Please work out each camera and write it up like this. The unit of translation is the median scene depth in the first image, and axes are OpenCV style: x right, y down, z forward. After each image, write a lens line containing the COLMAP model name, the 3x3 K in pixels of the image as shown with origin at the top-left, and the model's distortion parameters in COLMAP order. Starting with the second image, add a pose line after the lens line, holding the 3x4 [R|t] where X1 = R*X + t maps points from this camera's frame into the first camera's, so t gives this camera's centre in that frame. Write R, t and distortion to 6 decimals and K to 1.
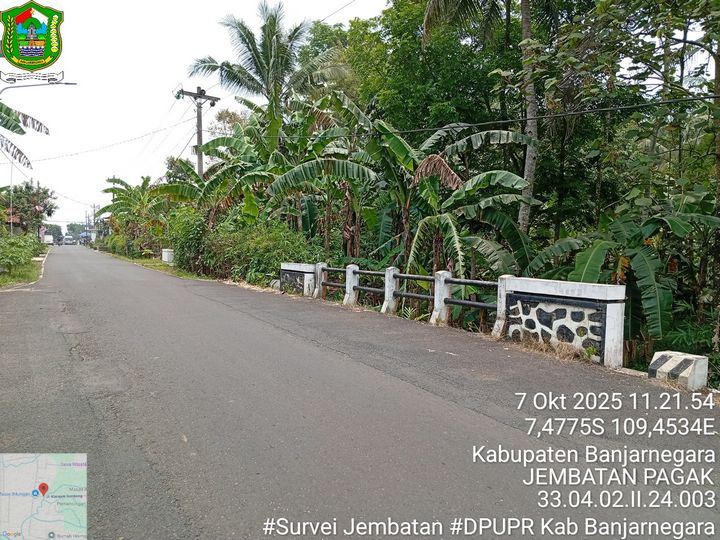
lens RADIAL K [[551.9, 0, 365.1], [0, 551.9, 270.6], [0, 0, 1]] dist [0.079500, -0.166672]
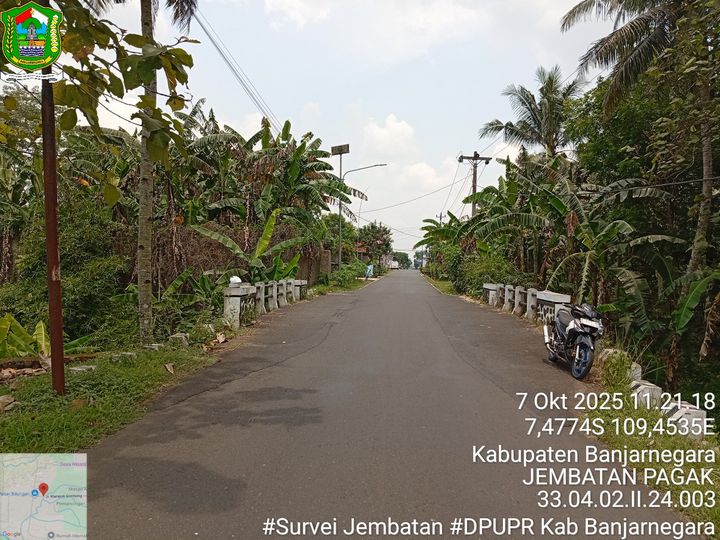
lens RADIAL K [[551.9, 0, 360.0], [0, 551.9, 269.7], [0, 0, 1]] dist [0.079500, -0.166672]
pose [[0.826025, 0.016839, -0.563382, 0.176189], [-0.044745, 0.998358, -0.035765, 0.007348], [0.561855, 0.054752, 0.825422, -0.178192]]
